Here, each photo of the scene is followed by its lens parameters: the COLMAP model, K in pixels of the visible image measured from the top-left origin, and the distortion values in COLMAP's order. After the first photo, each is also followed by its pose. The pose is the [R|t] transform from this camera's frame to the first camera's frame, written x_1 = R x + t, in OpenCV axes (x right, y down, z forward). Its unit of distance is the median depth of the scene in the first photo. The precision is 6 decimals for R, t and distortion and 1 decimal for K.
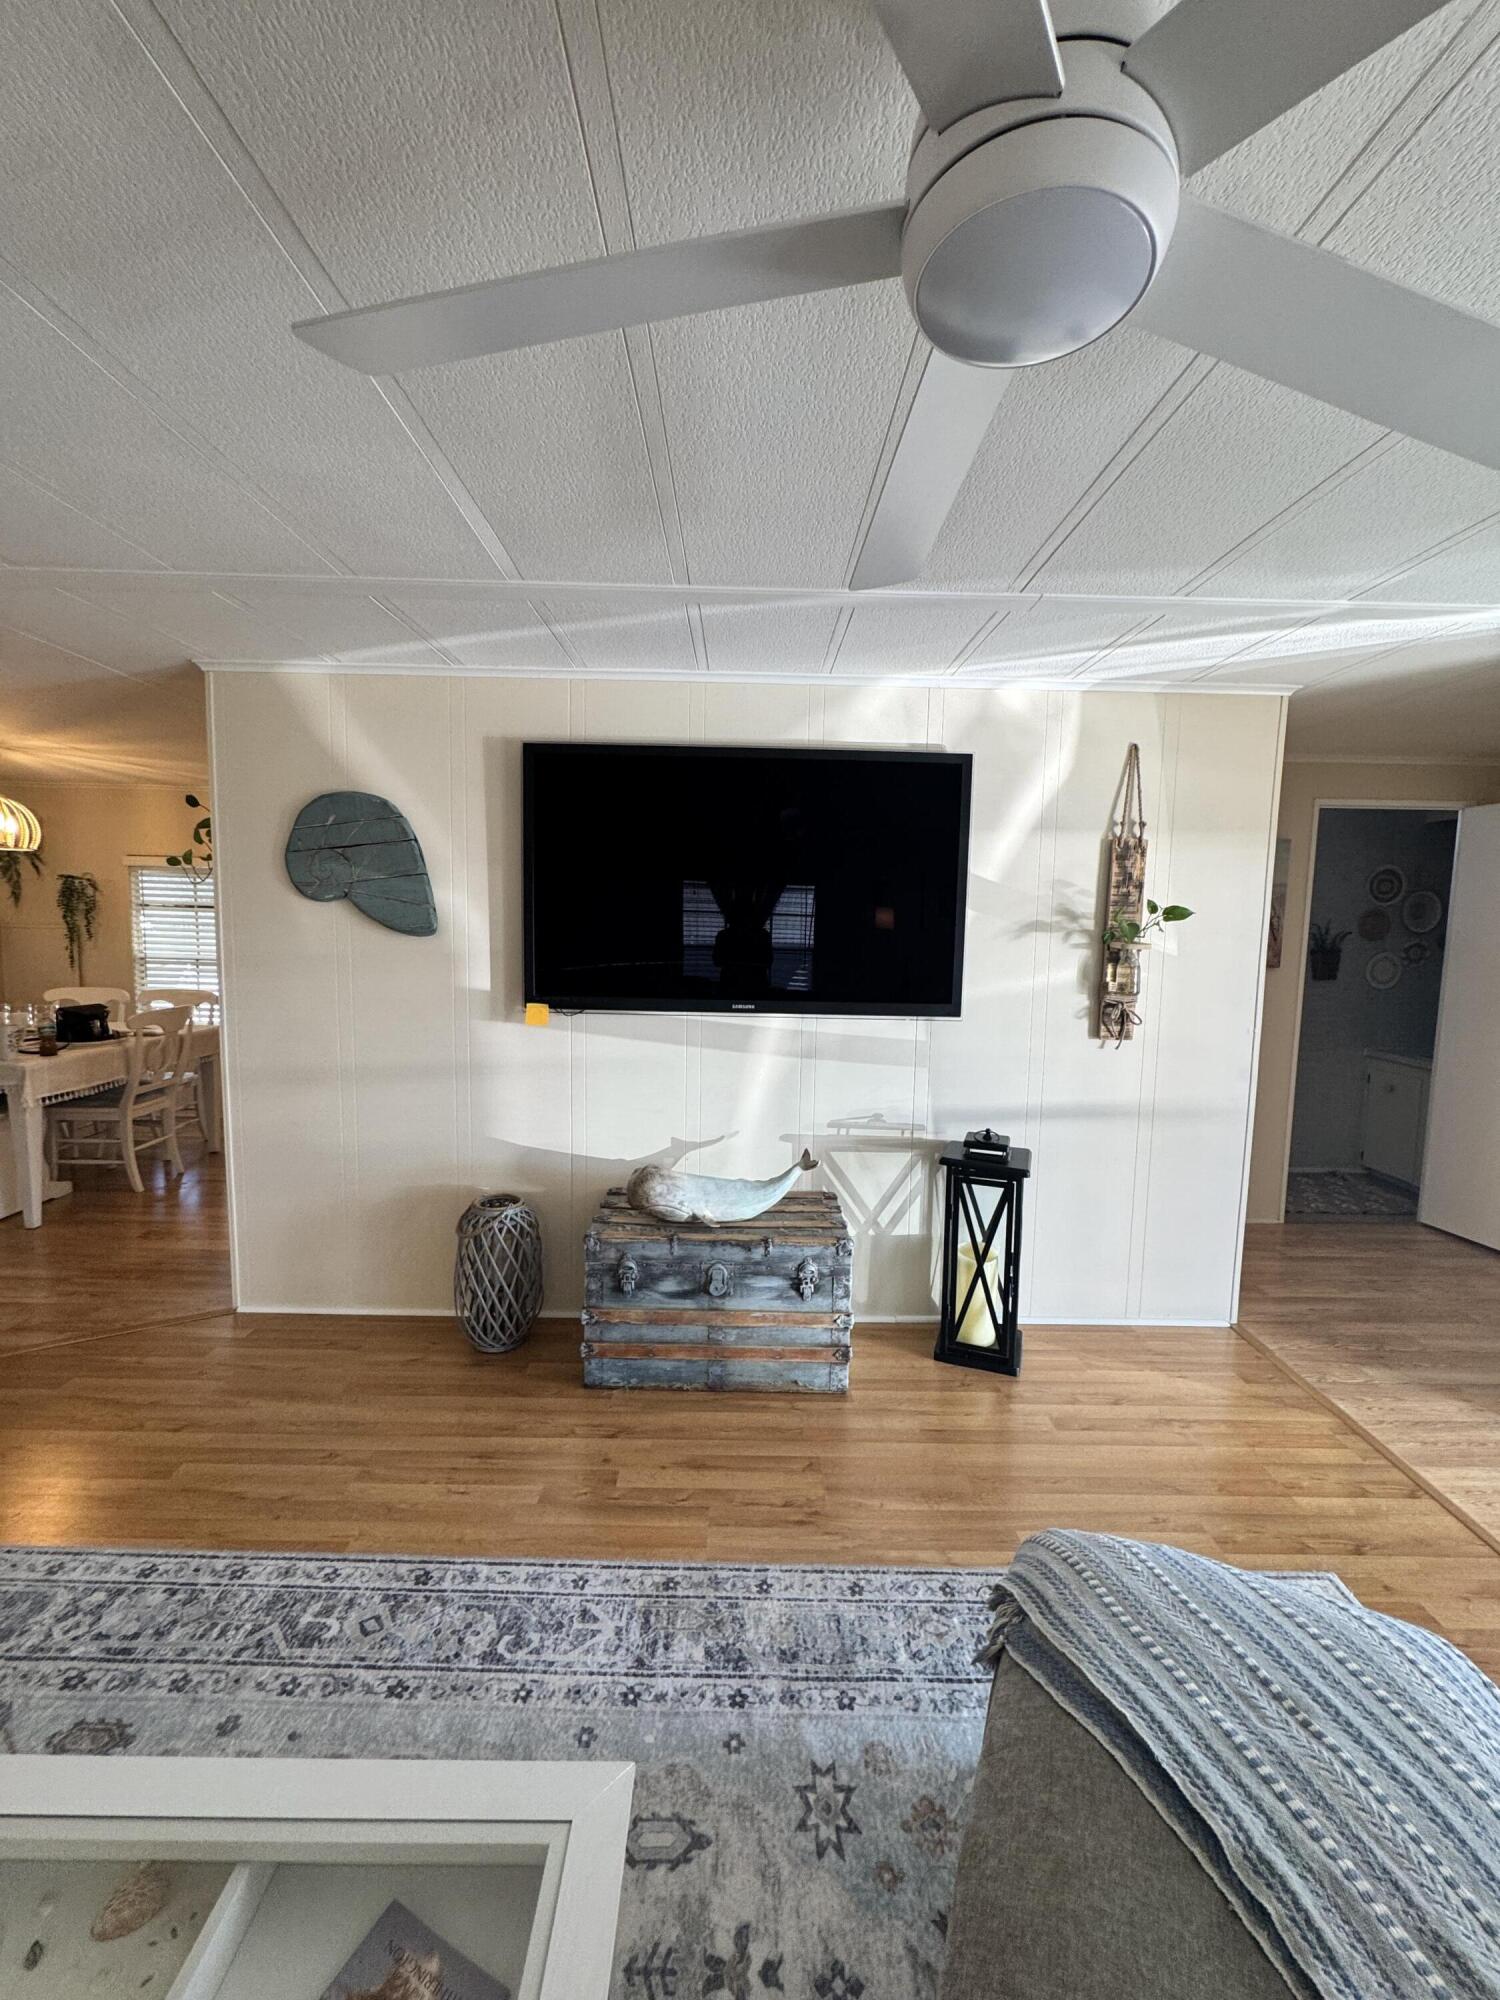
lens RADIAL K [[796.9, 0, 750.0], [0, 796.9, 1000.0], [0, 0, 1]] dist [-0.003621, 0.000560]
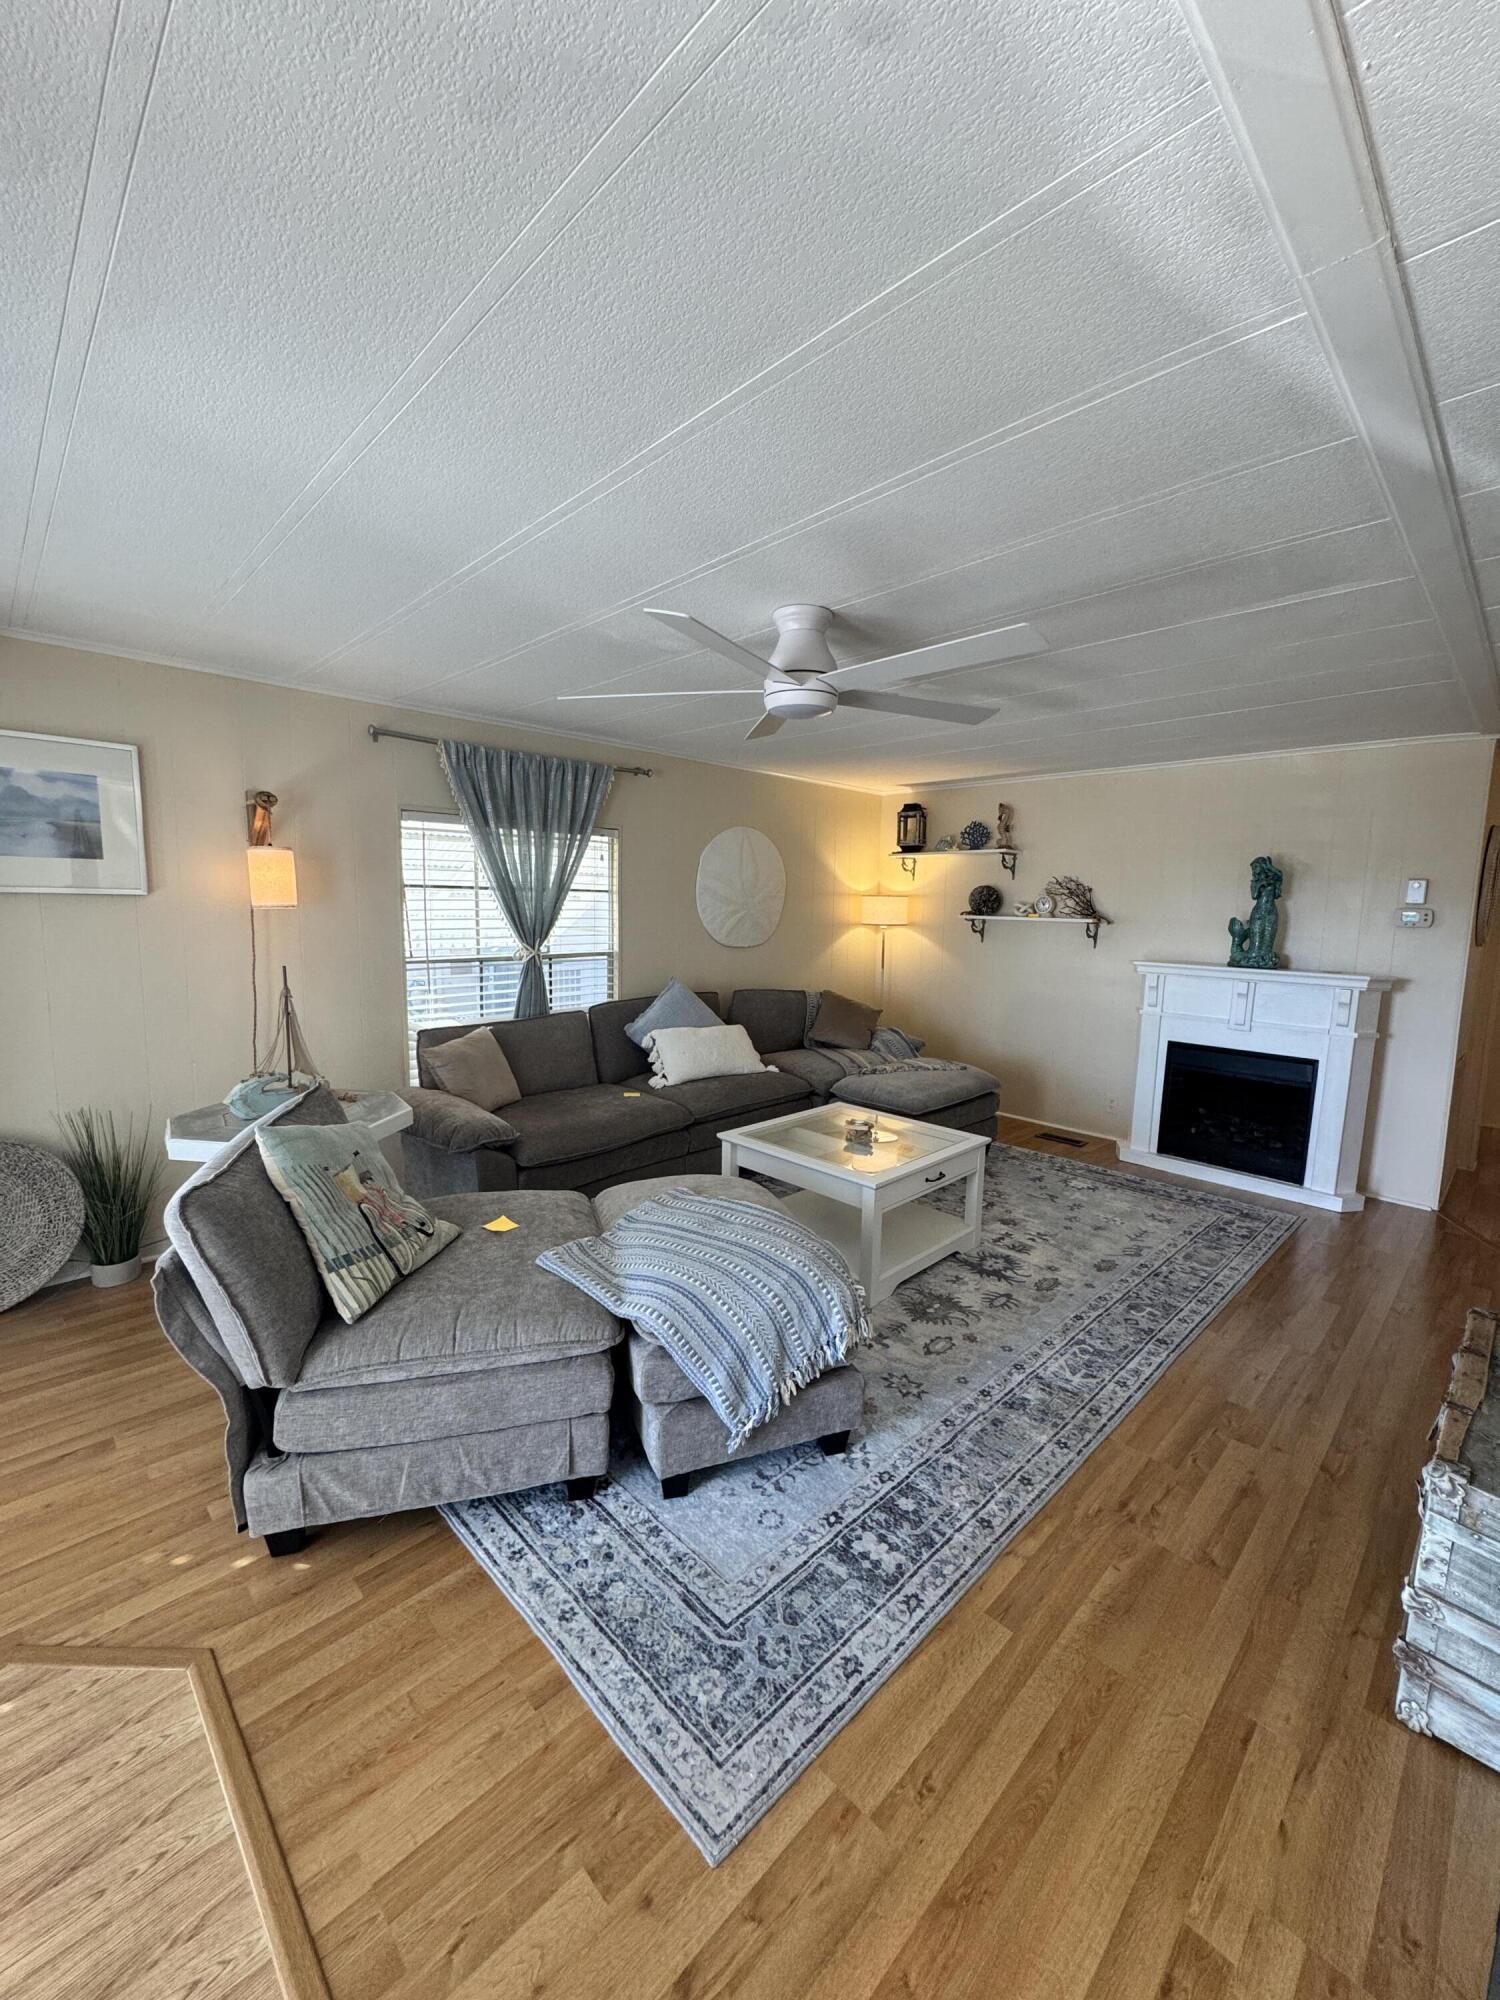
lens RADIAL K [[796.9, 0, 750.0], [0, 796.9, 1000.0], [0, 0, 1]] dist [-0.003621, 0.000560]
pose [[-0.717369, 0.041769, -0.695440, 1.286501], [-0.105879, 0.980070, 0.168082, -0.091038], [0.688601, 0.194209, -0.698650, 1.516293]]
